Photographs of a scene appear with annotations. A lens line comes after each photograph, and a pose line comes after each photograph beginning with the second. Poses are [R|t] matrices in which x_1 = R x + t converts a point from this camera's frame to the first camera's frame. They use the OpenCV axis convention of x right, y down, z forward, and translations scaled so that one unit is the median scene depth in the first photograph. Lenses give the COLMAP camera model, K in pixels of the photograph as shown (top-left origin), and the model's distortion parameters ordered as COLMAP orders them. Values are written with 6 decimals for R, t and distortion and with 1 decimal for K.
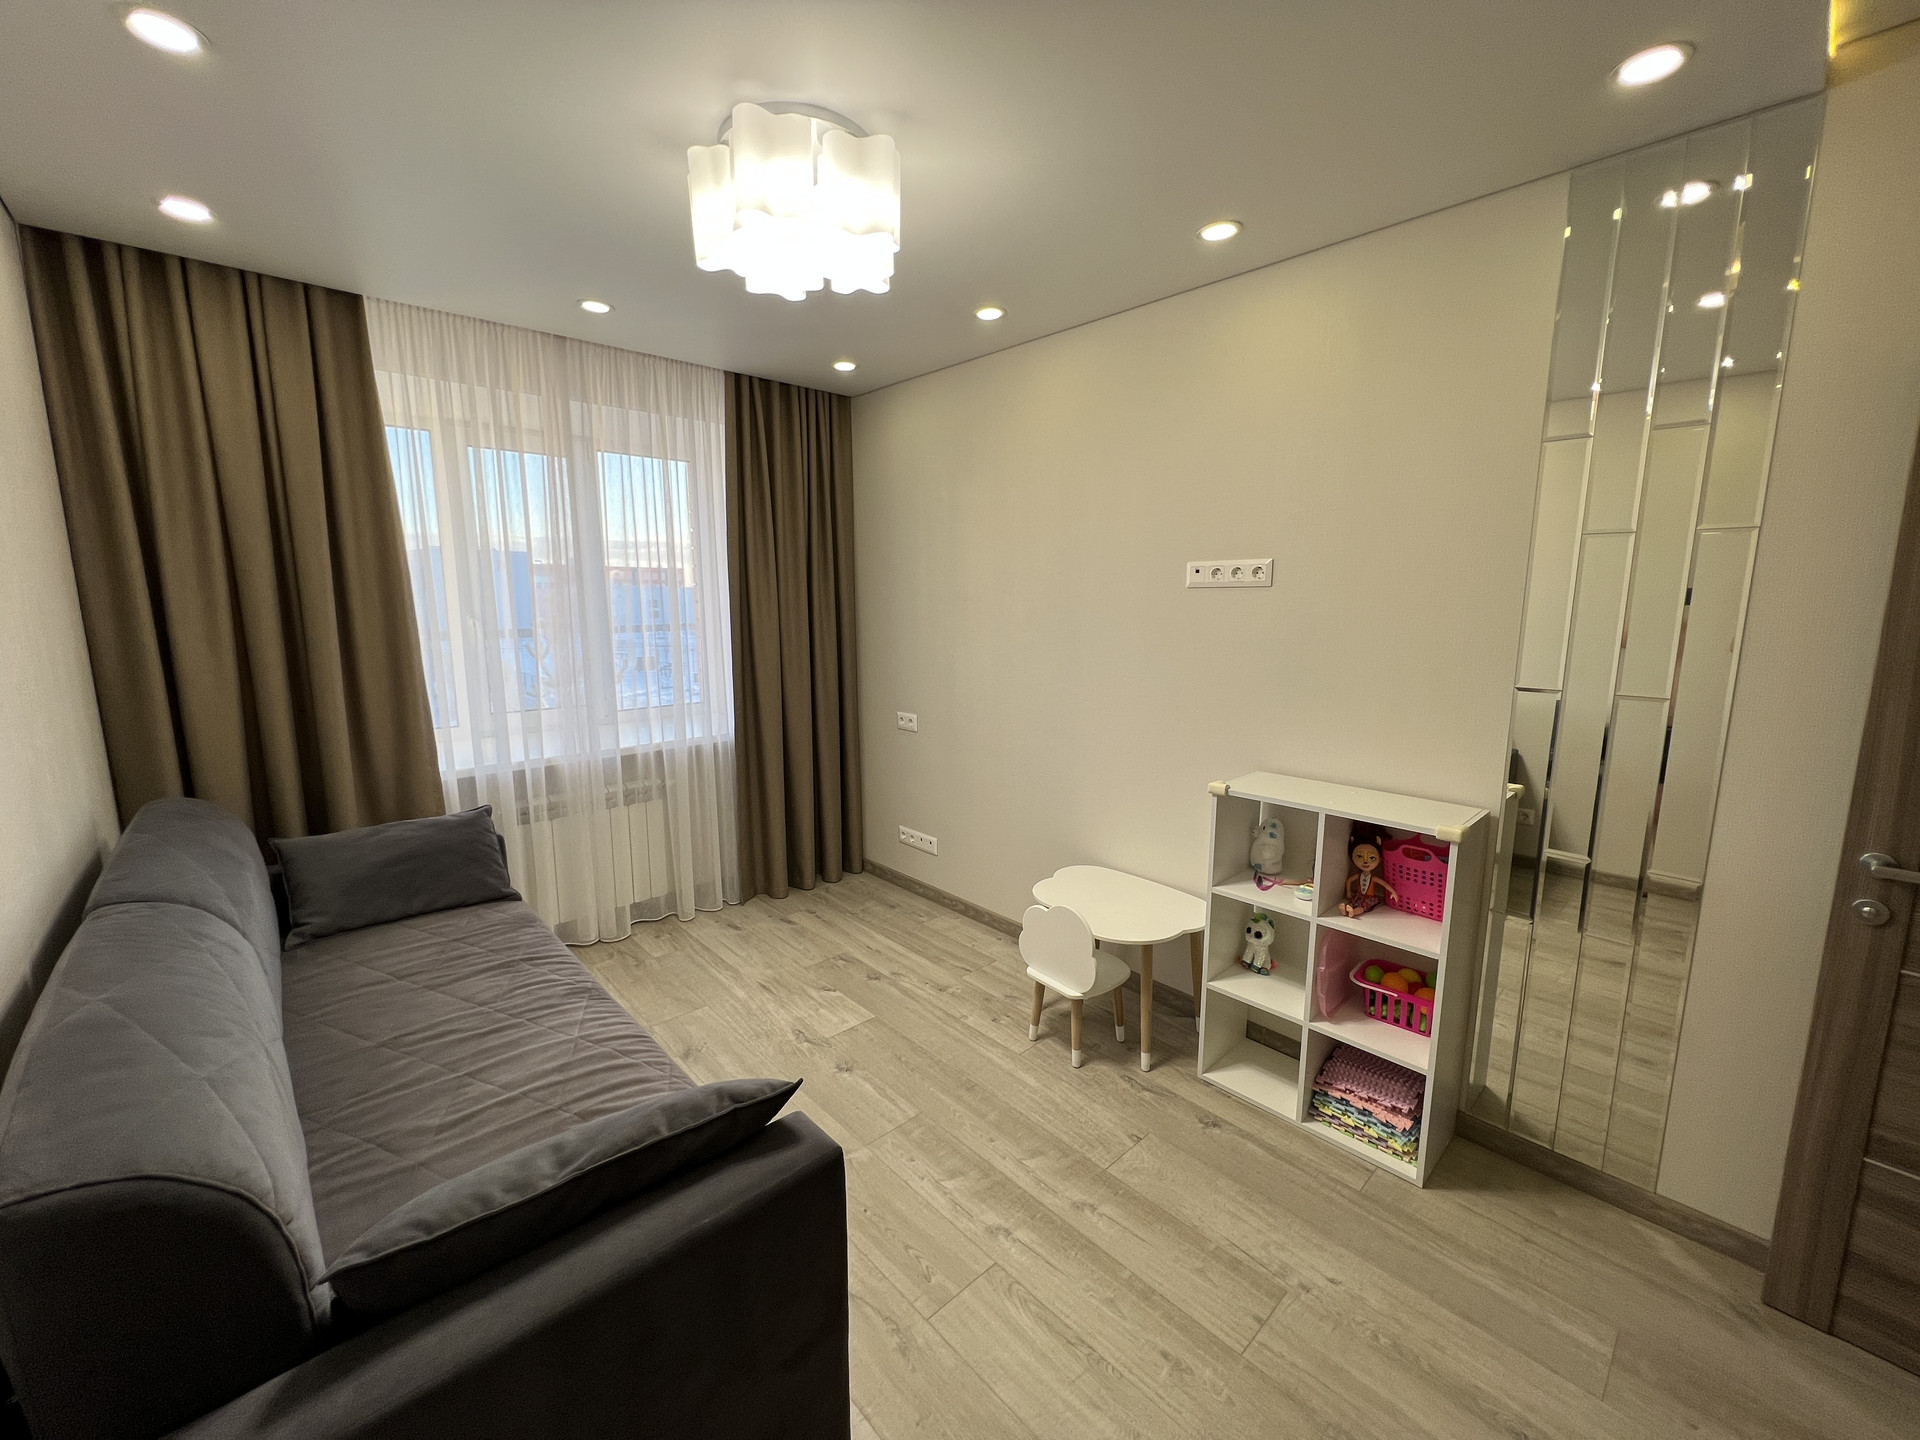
lens RADIAL K [[764.7, 0, 972.5], [0, 764.7, 708.0], [0, 0, 1]] dist [-0.002130, 0.000714]
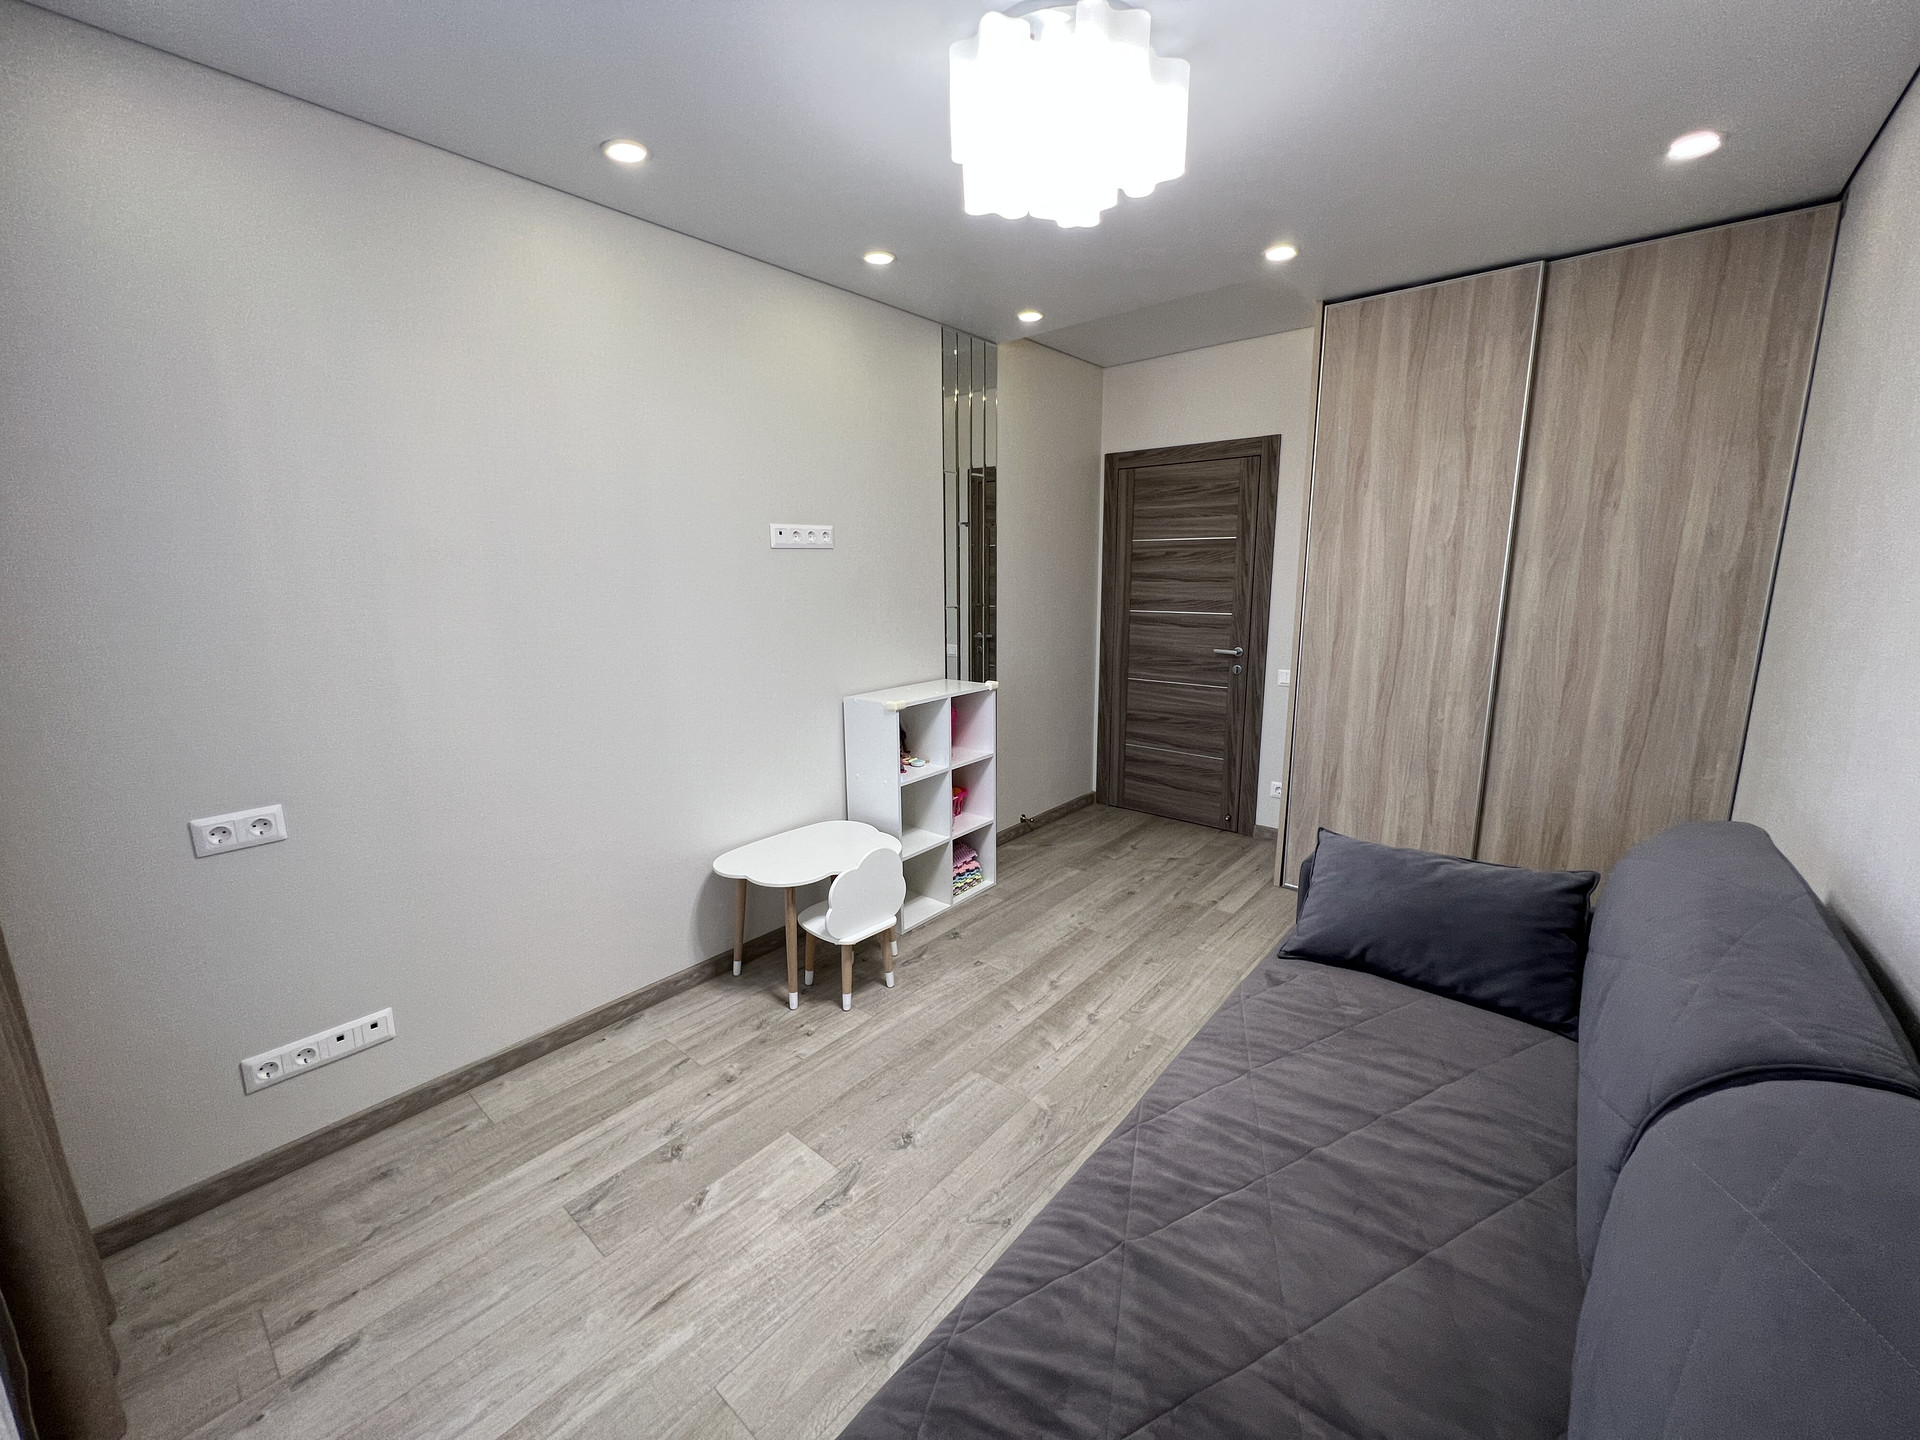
lens RADIAL K [[764.7, 0, 933.2], [0, 764.7, 718.5], [0, 0, 1]] dist [-0.002130, 0.000714]
pose [[-0.088840, -0.200654, 0.975626, -0.782730], [0.153468, 0.965045, 0.212452, -0.115796], [-0.984152, 0.168601, -0.054940, 0.843481]]
